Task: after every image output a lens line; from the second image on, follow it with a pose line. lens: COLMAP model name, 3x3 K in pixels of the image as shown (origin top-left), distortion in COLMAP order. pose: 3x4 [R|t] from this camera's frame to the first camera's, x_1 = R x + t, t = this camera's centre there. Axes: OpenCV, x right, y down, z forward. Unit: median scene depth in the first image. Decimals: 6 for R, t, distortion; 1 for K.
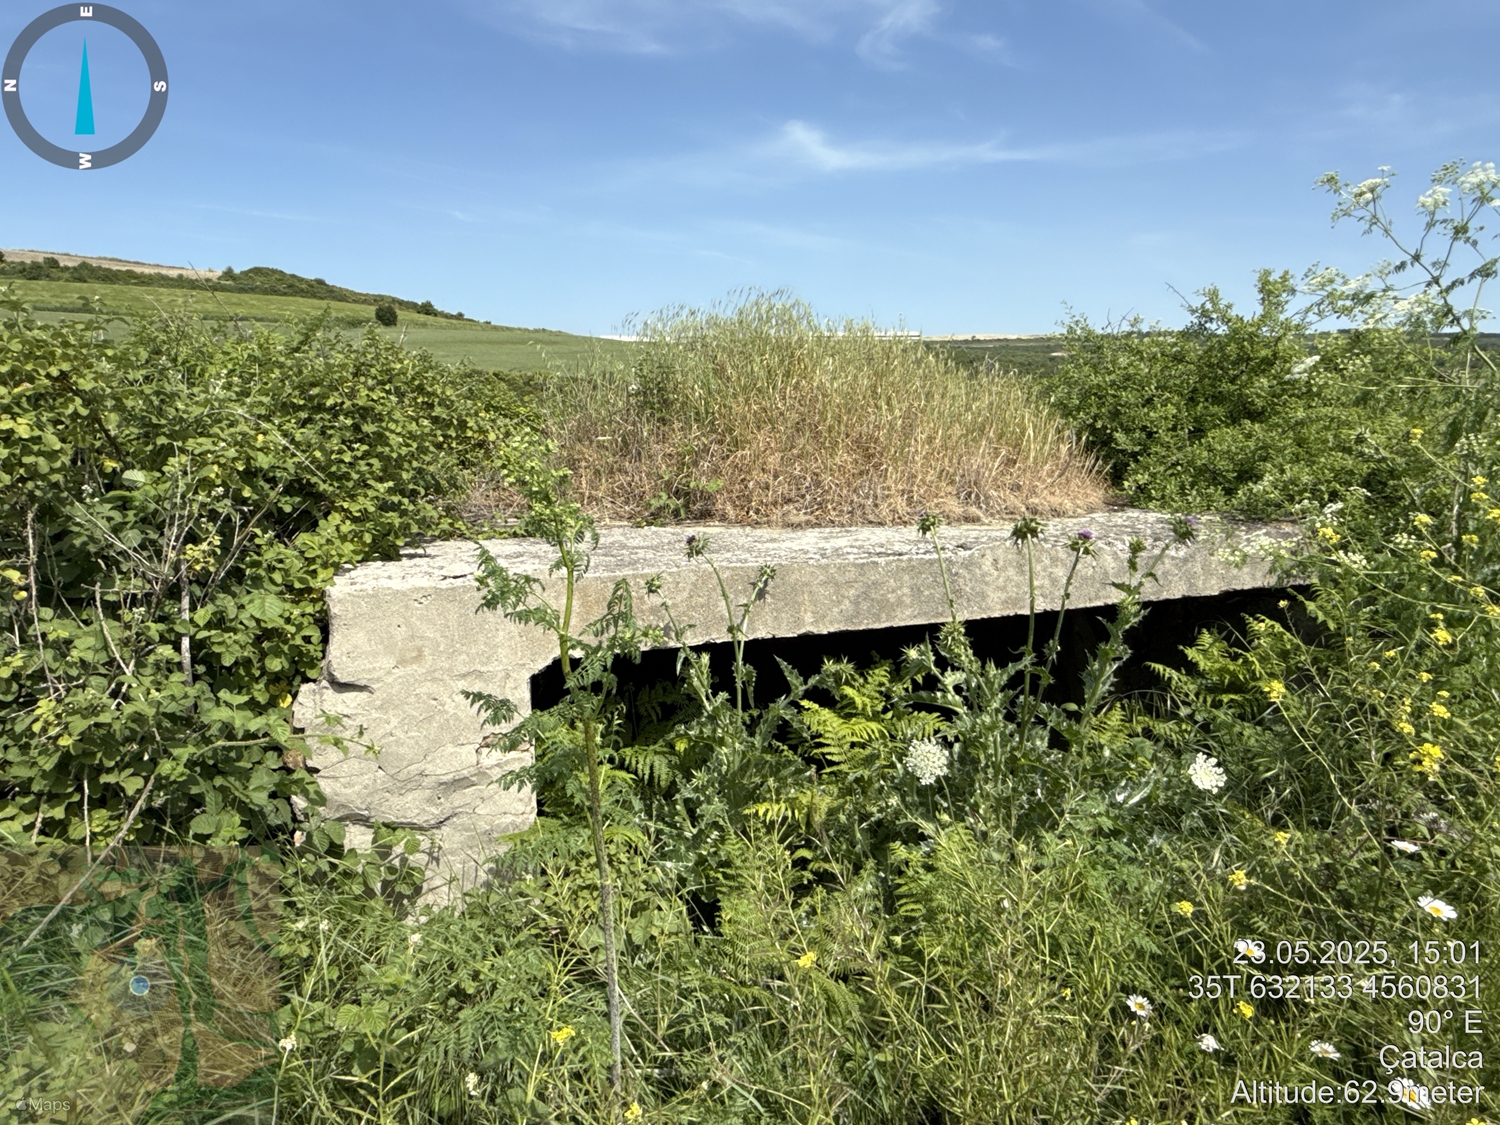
lens RADIAL K [[871.0, 0, 750.0], [0, 871.0, 562.5], [0, 0, 1]] dist [-0.002824, -0.000987]
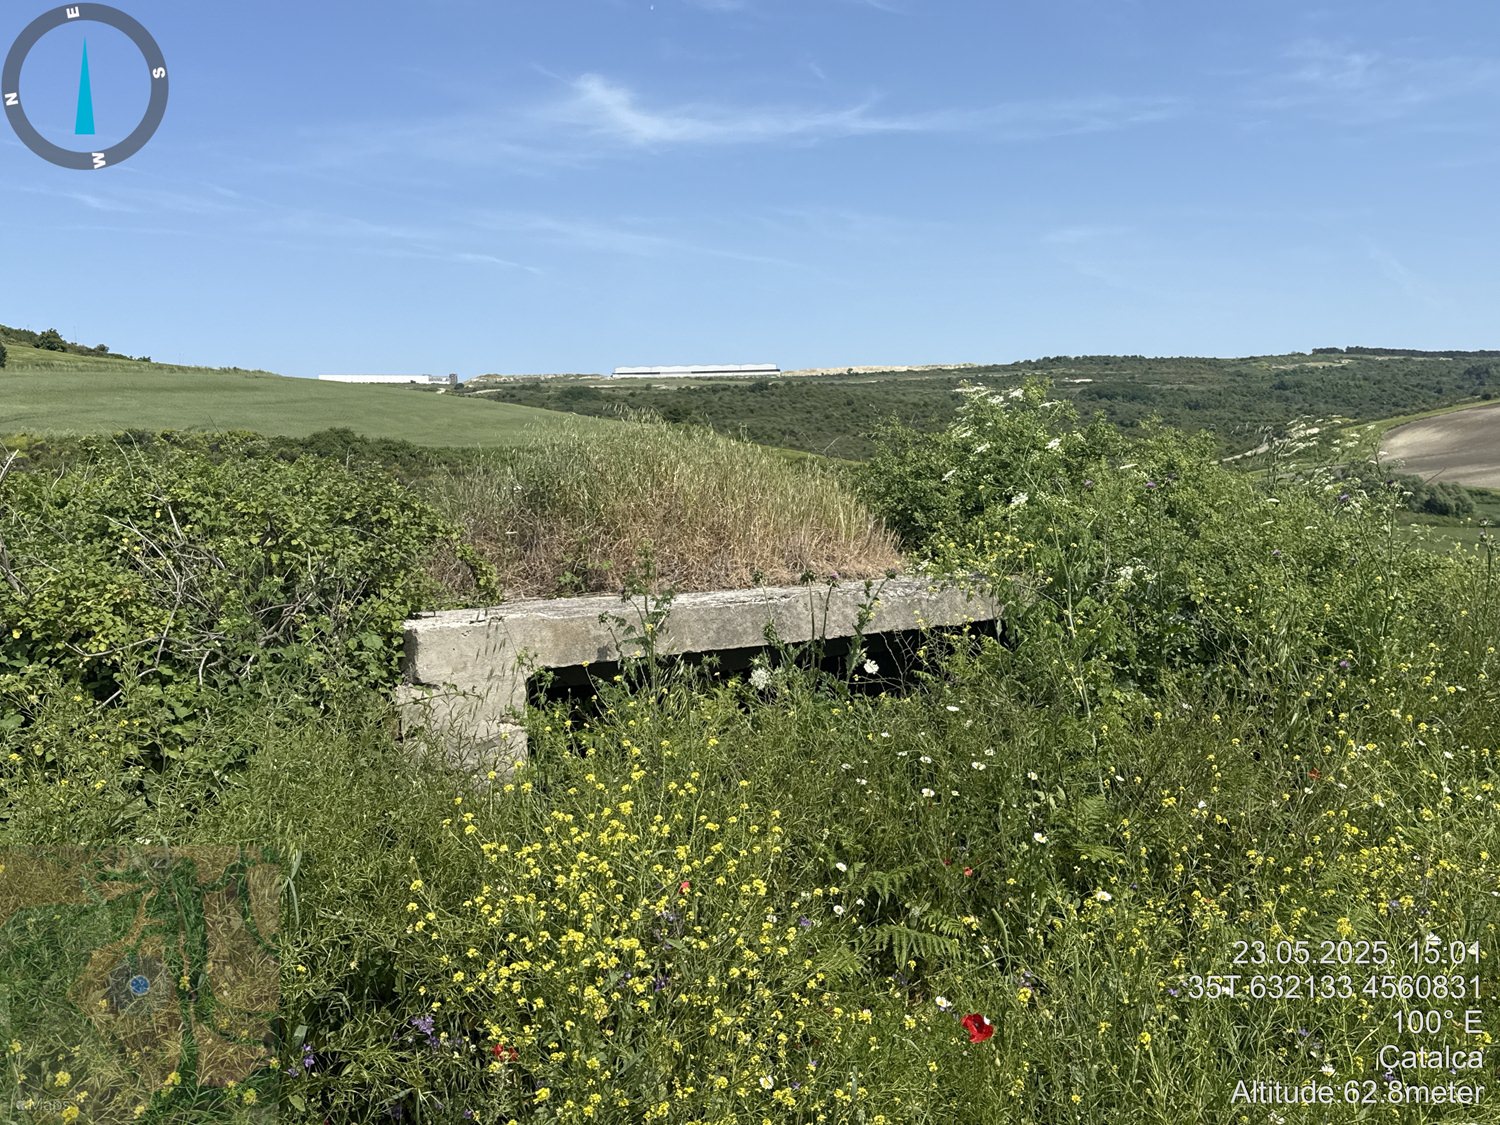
lens RADIAL K [[1253.2, 0, 750.0], [0, 1253.2, 562.5], [0, 0, 1]] dist [0.005740, 0.002486]
pose [[0.986457, -0.039886, 0.159093, -0.116537], [0.055882, 0.993678, -0.097371, 0.095643], [-0.154204, 0.104942, 0.982450, -0.827791]]
